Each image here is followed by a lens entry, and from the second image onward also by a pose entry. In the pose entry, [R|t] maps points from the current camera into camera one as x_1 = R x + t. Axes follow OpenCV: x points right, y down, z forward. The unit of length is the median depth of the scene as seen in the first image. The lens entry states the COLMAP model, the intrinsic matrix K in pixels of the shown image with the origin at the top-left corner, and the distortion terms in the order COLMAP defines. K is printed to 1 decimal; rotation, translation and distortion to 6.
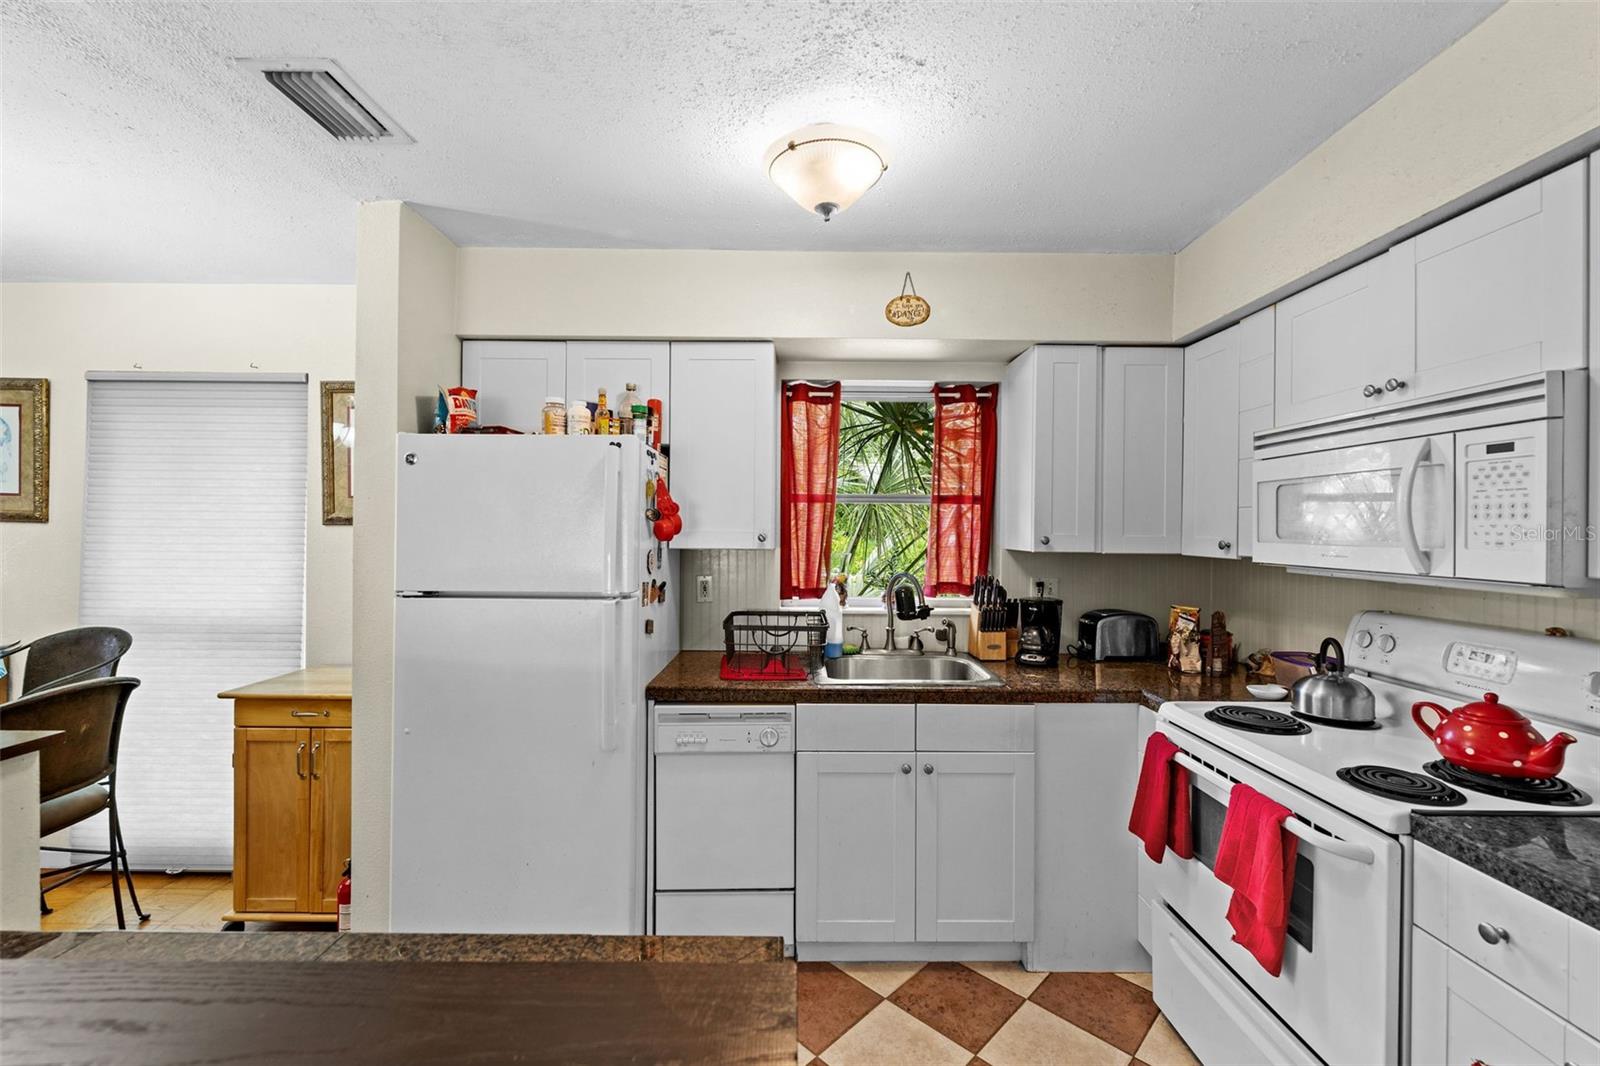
lens RADIAL K [[646.0, 0, 797.3], [0, 646.0, 529.7], [0, 0, 1]] dist [-0.002625, 0.000239]
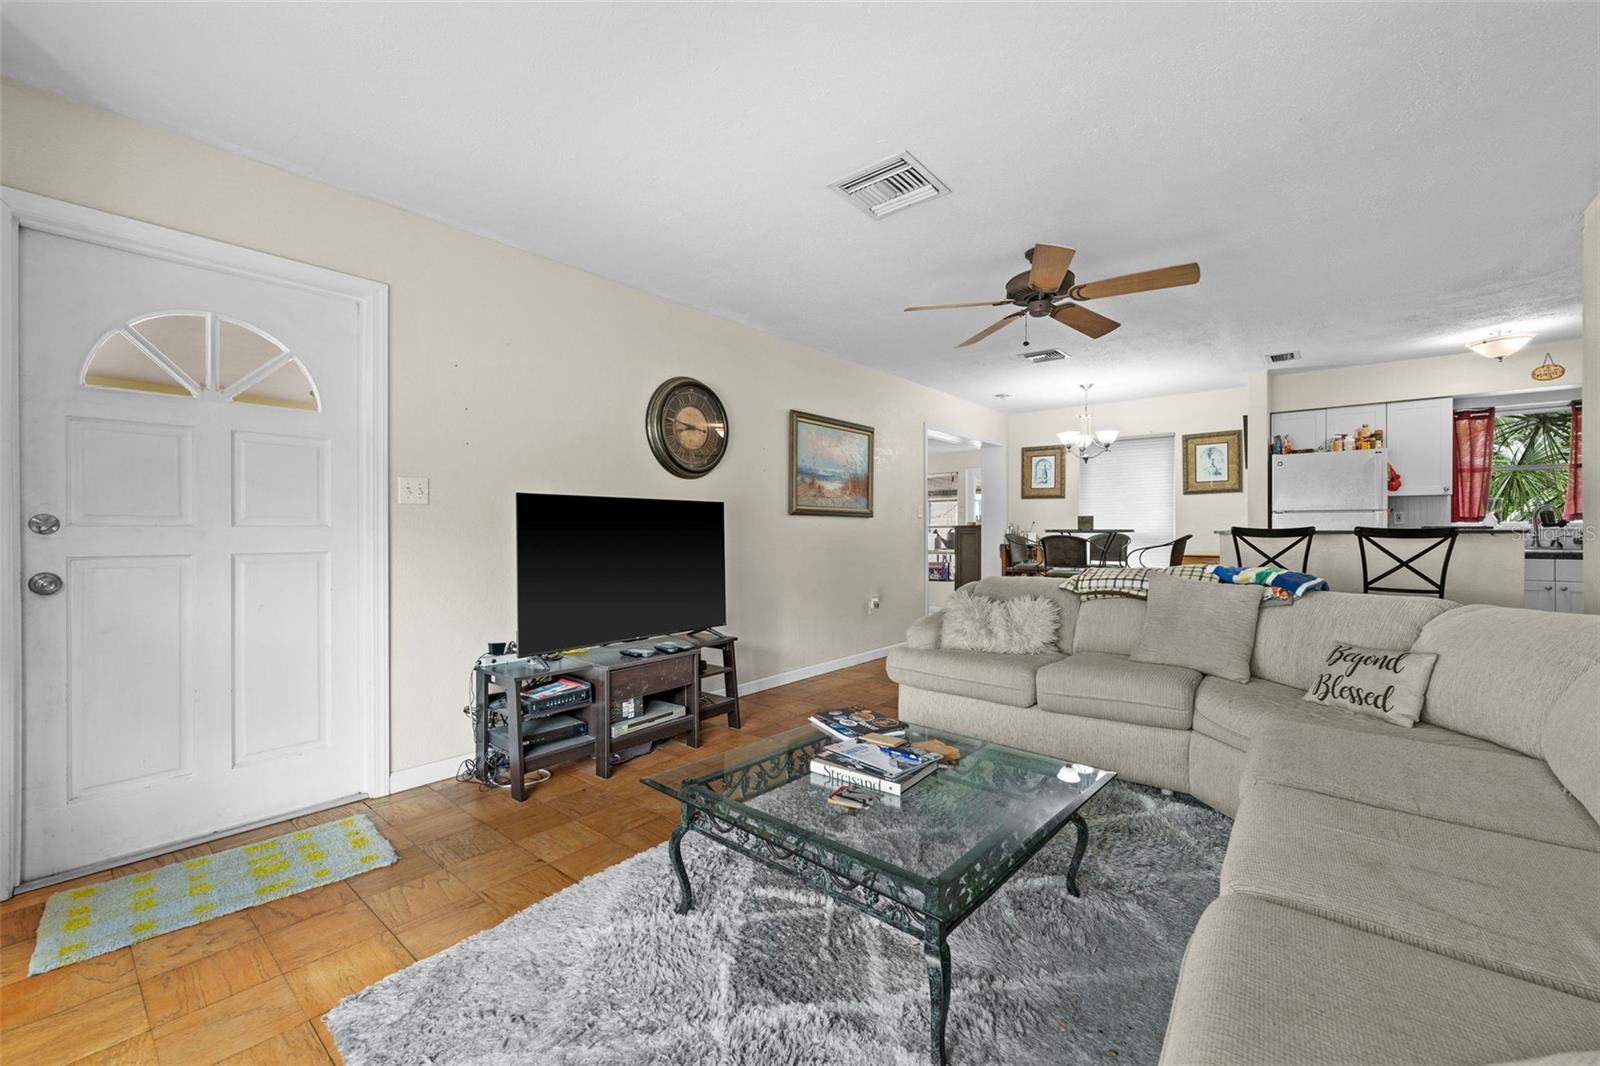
lens RADIAL K [[646.0, 0, 795.6], [0, 646.0, 531.0], [0, 0, 1]] dist [-0.002625, 0.000239]
pose [[0.764257, -0.006681, -0.644877, -0.324324], [0.007178, 0.999973, -0.001853, 0.139148], [0.644872, -0.003212, 0.764284, -2.011702]]
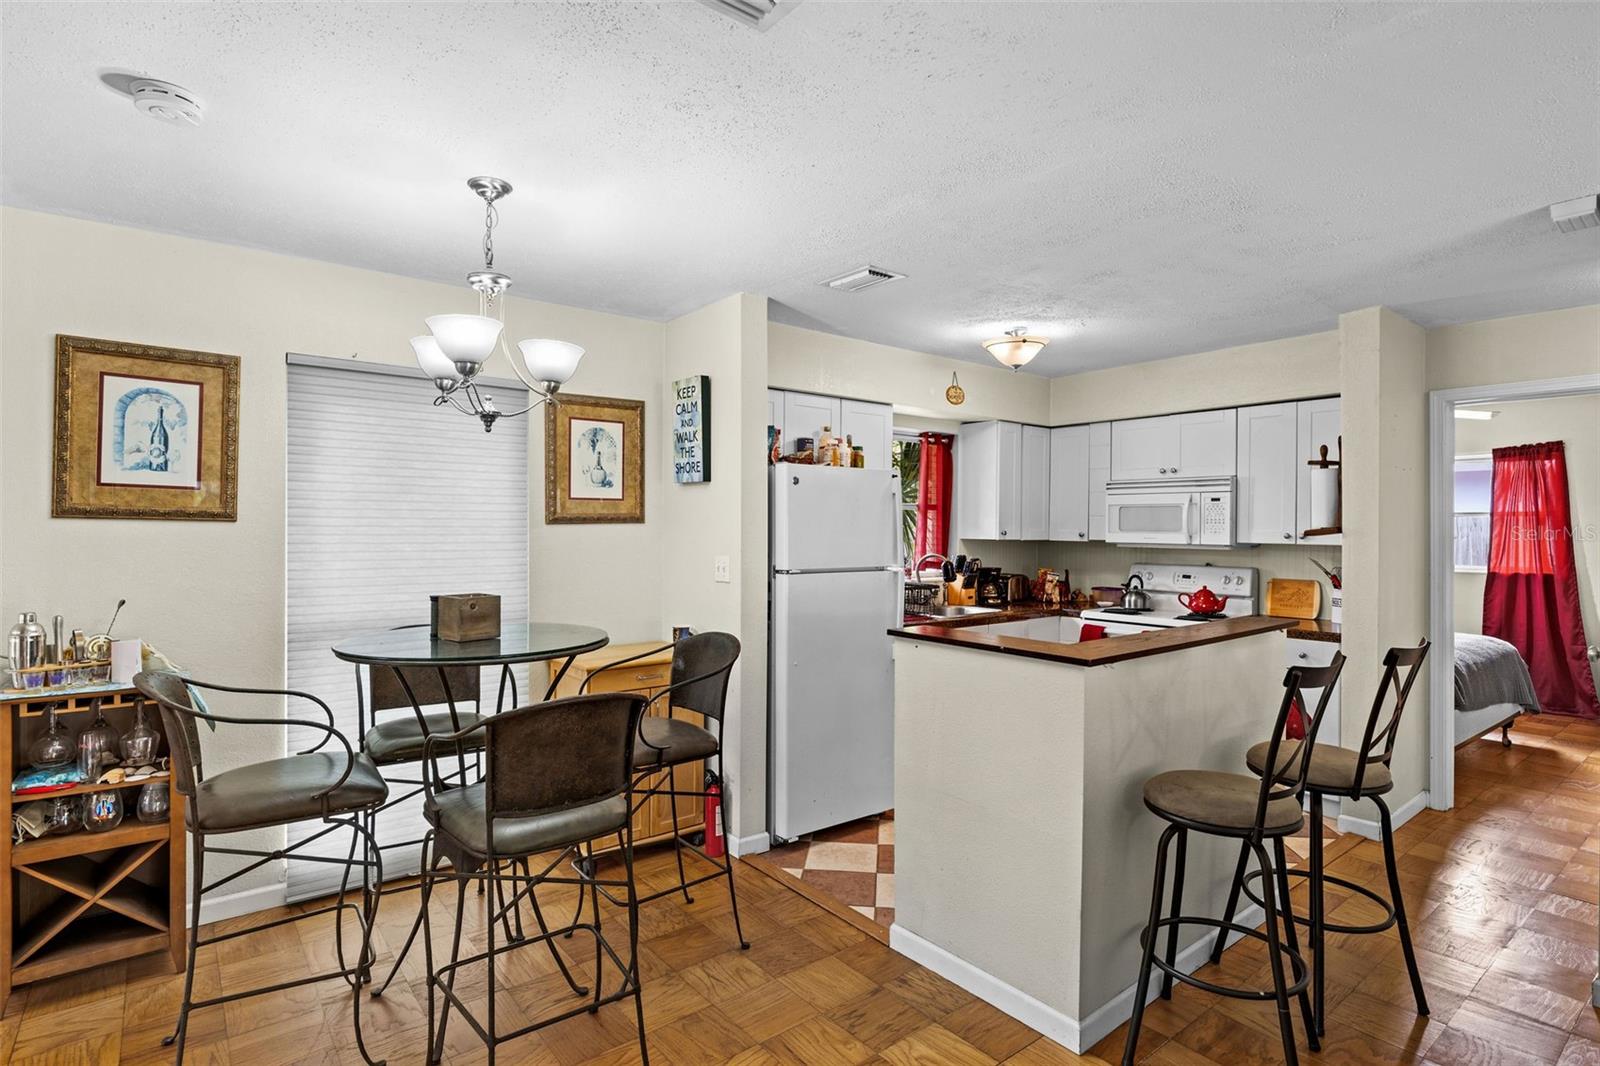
lens RADIAL K [[806.1, 0, 801.0], [0, 806.1, 531.1], [0, 0, 1]] dist [-0.003815, 0.001760]
pose [[0.784191, -0.005206, 0.620498, -1.400222], [0.000376, 0.999969, 0.007914, -0.006747], [-0.620520, -0.005973, 0.784168, -0.372376]]
